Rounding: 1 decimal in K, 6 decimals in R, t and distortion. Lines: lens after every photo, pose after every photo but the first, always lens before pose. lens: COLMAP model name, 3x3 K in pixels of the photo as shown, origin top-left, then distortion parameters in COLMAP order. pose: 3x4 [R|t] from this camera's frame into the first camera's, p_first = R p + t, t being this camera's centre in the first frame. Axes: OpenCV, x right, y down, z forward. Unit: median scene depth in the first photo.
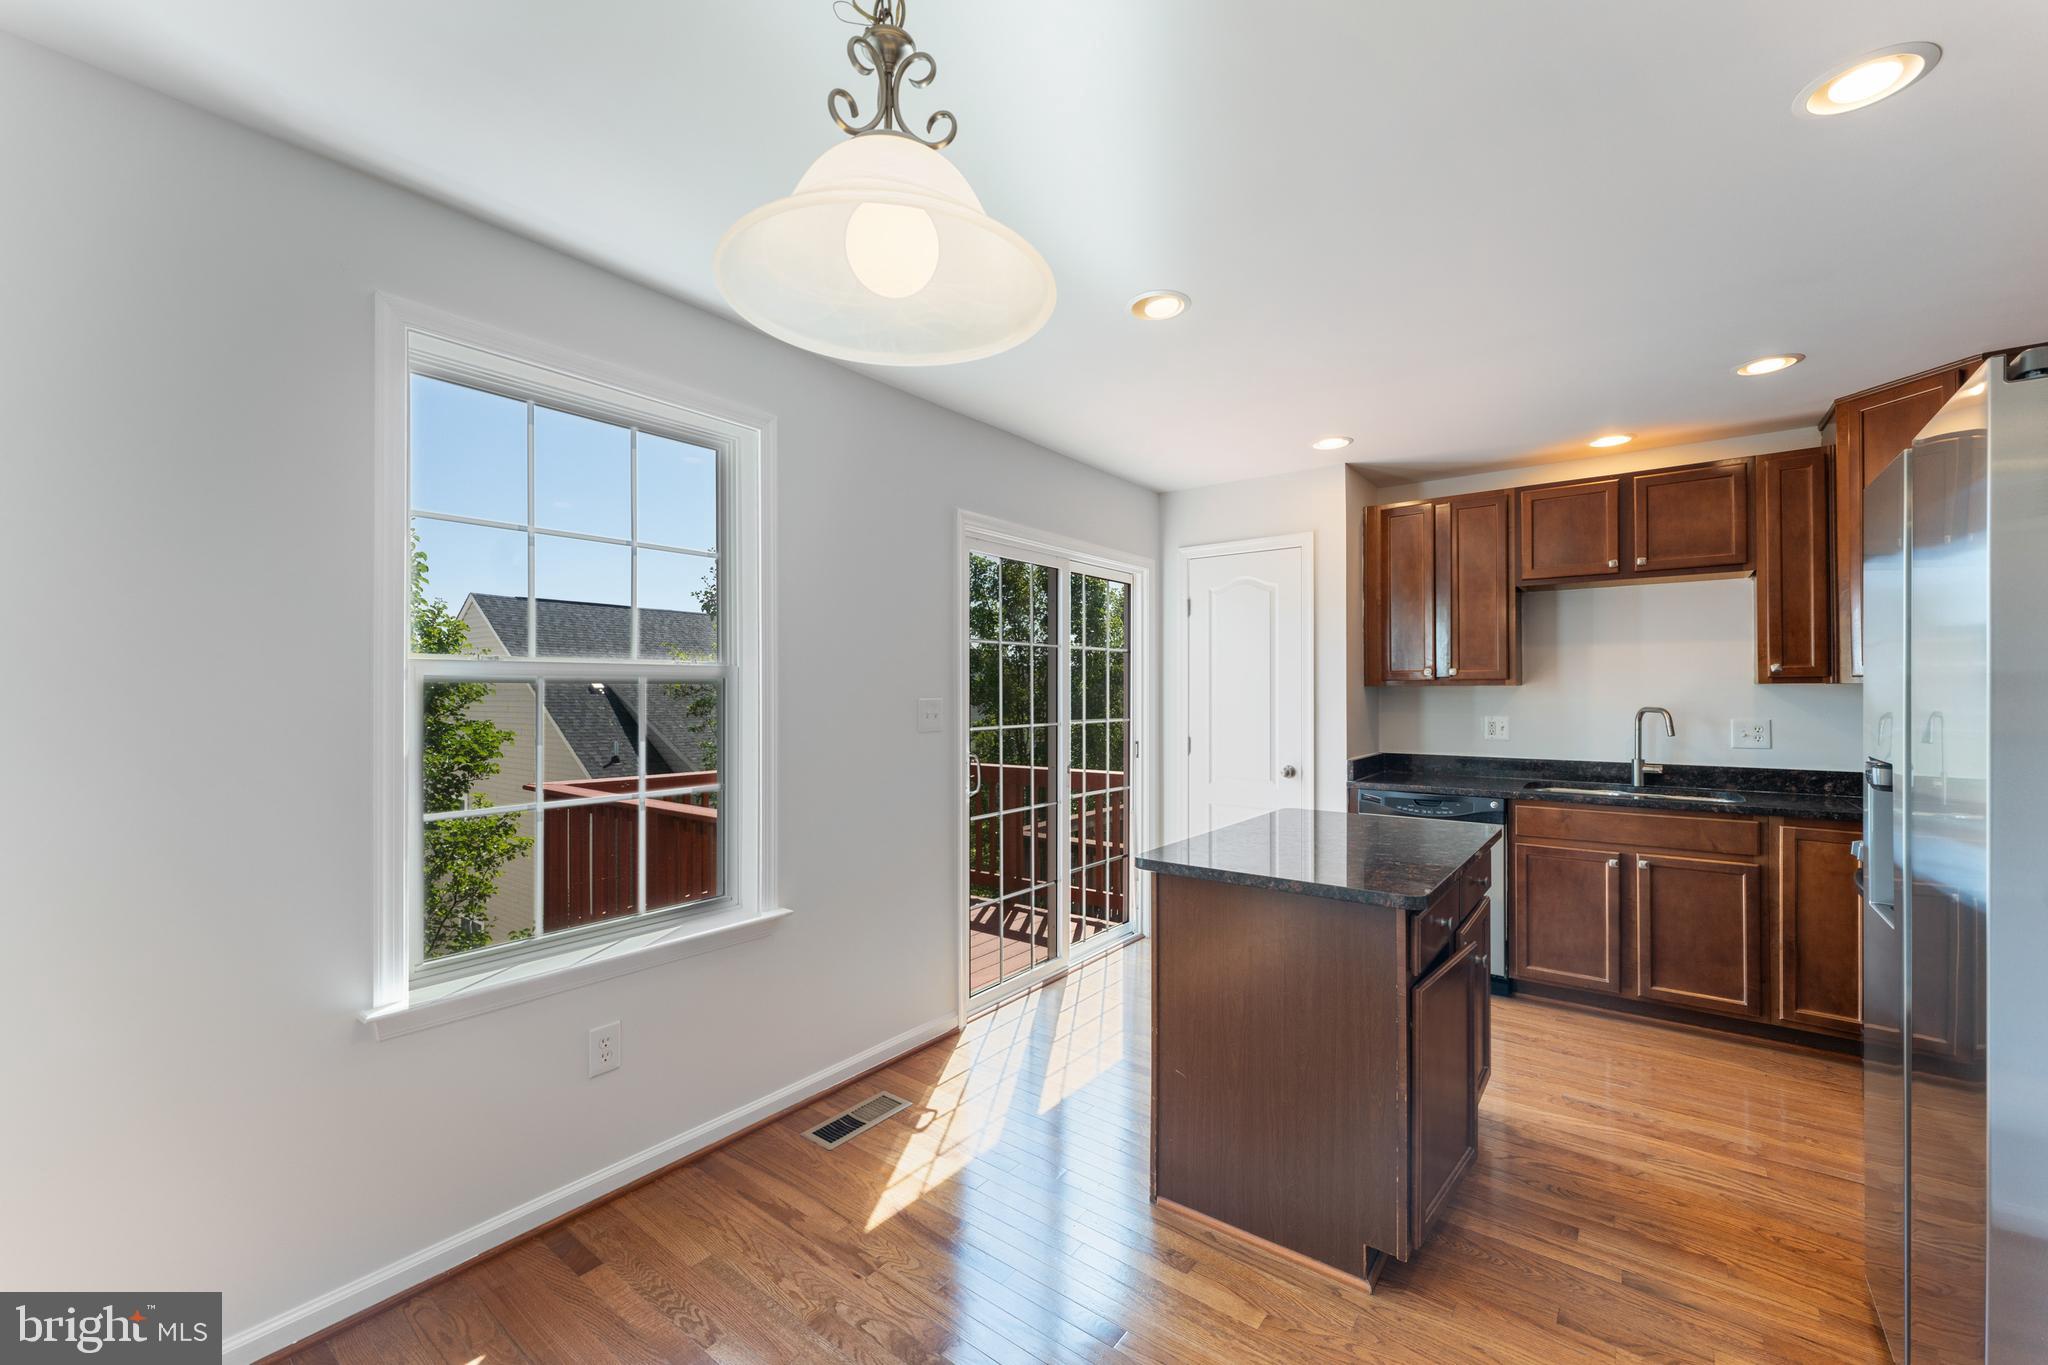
lens RADIAL K [[828.4, 0, 1033.2], [0, 828.4, 692.6], [0, 0, 1]] dist [0.003018, 0.000654]
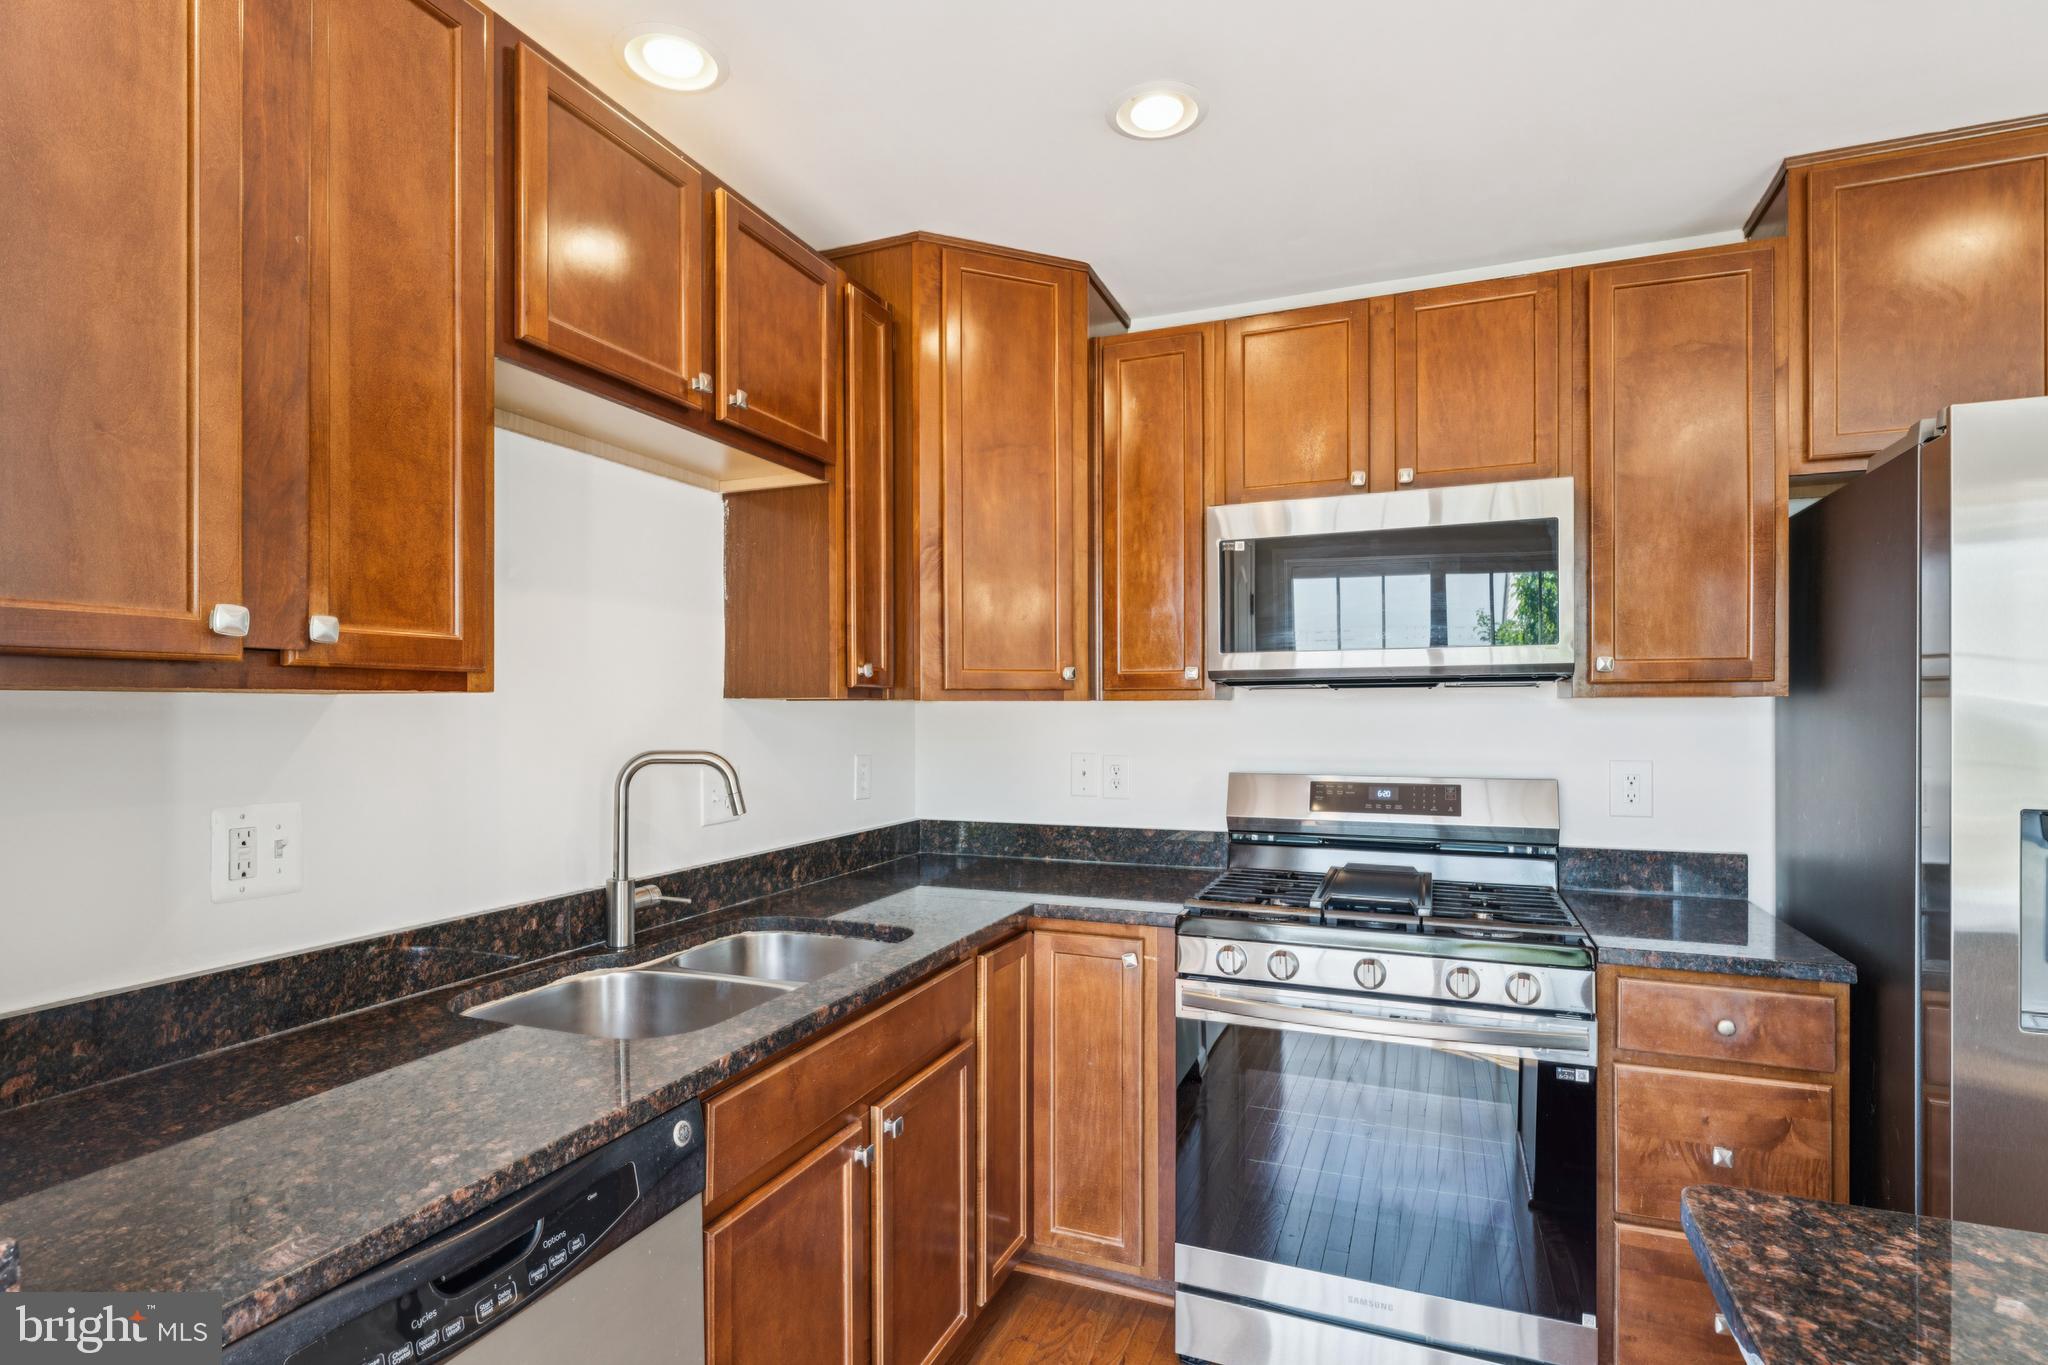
lens RADIAL K [[1002.8, 0, 1016.3], [0, 1002.8, 713.1], [0, 0, 1]] dist [-0.001022, -0.000231]
pose [[-0.240819, -0.005706, 0.970553, 0.205874], [-0.004013, 0.999980, 0.004883, -0.004728], [-0.970562, -0.002718, -0.240837, 0.954409]]
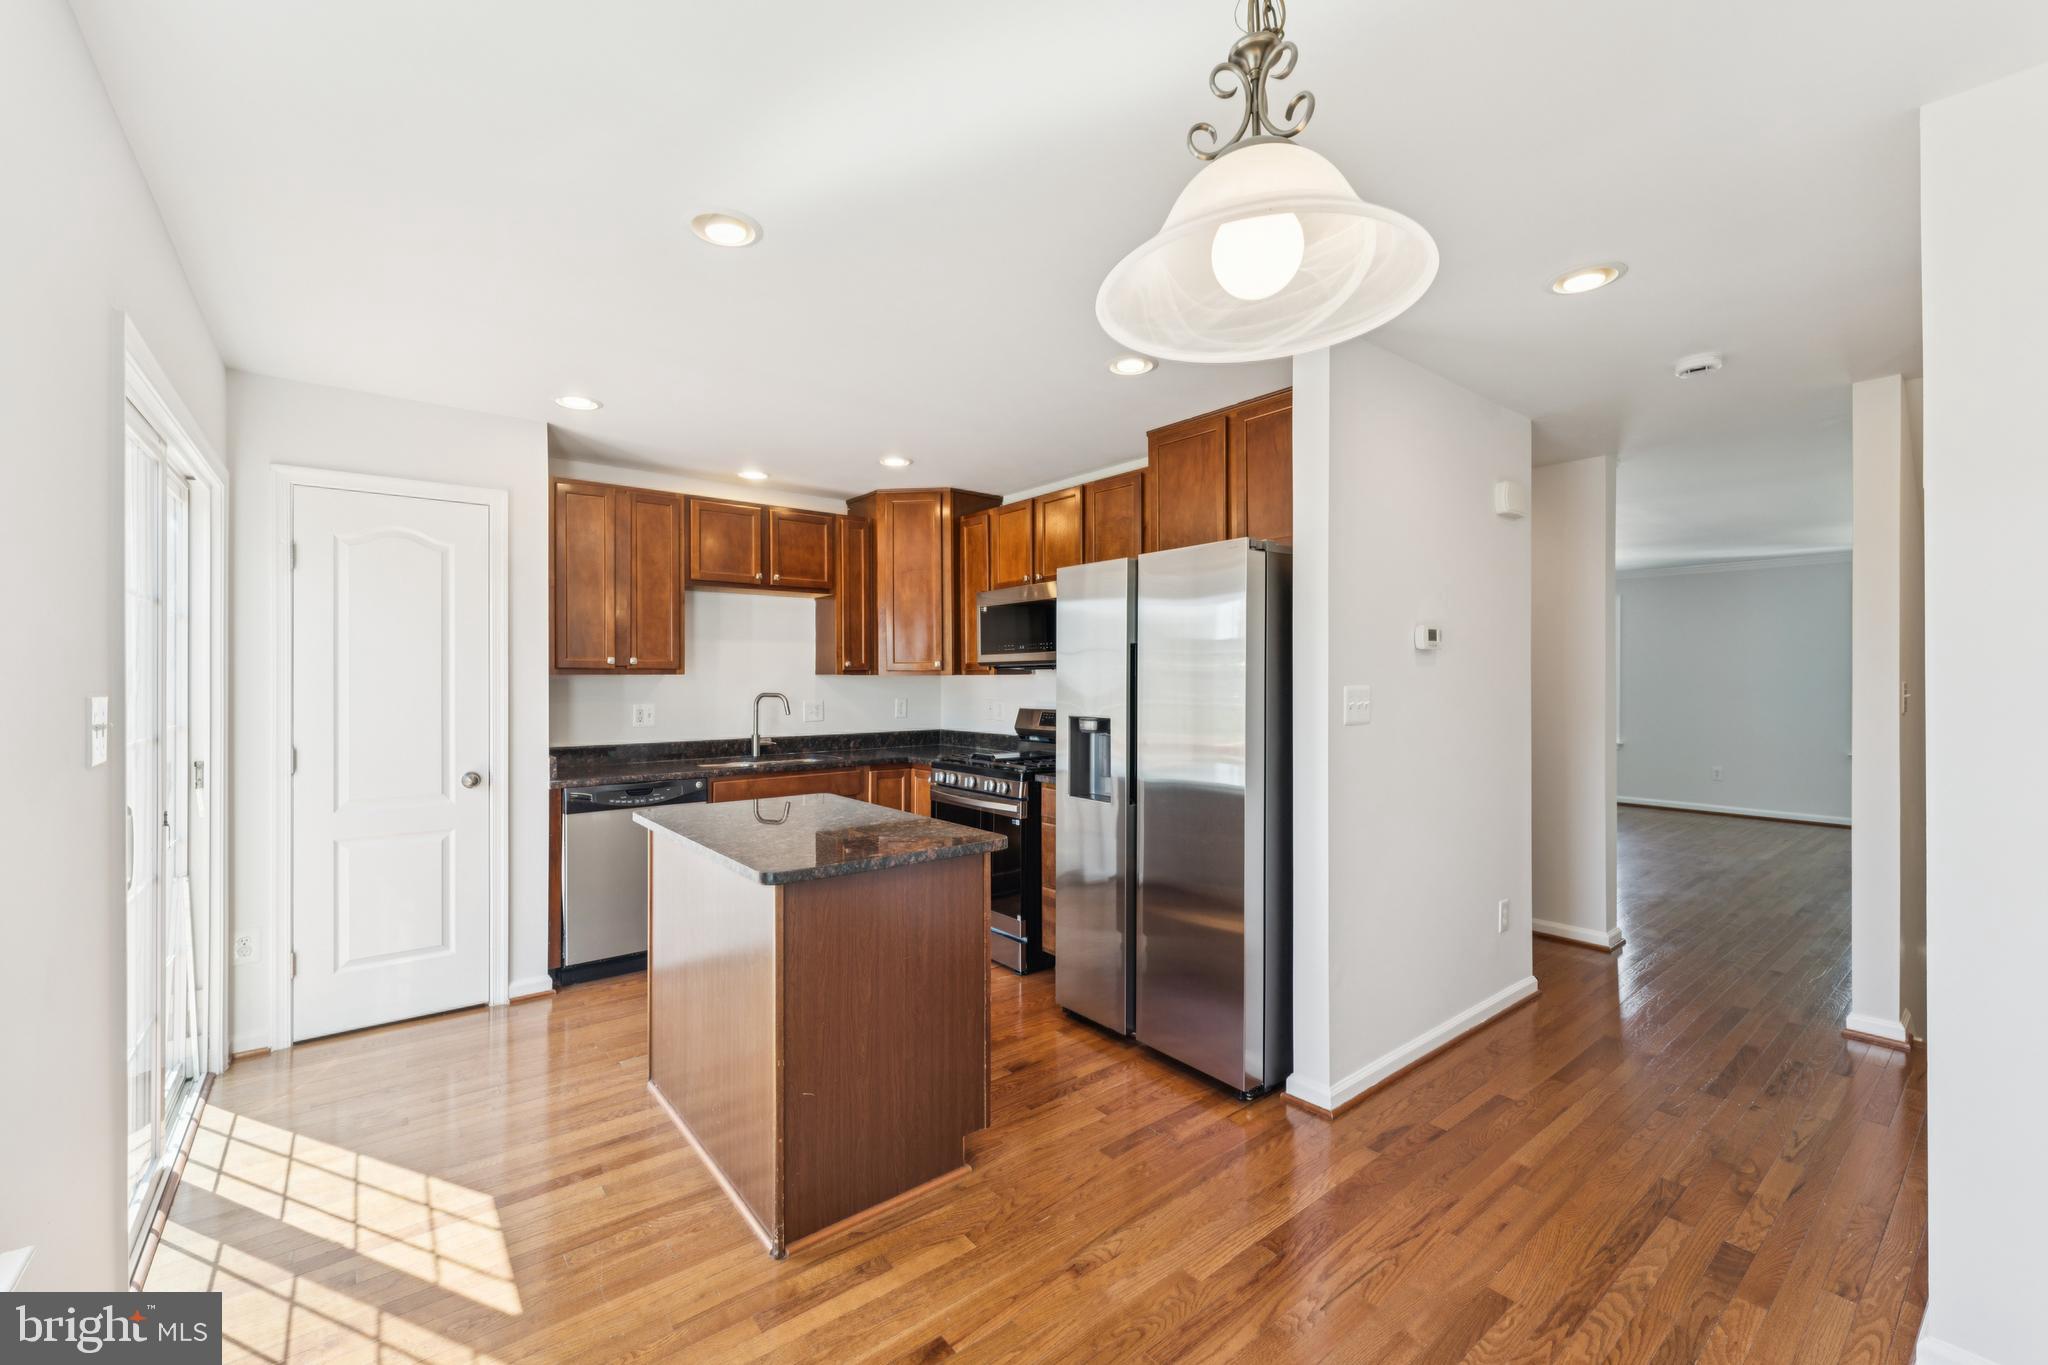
lens RADIAL K [[828.4, 0, 1009.6], [0, 828.4, 685.6], [0, 0, 1]] dist [0.003018, 0.000654]
pose [[0.255160, -0.007005, 0.966873, -0.387391], [0.000590, 0.999975, 0.007089, -0.002307], [-0.966899, -0.001238, 0.255158, 0.322227]]
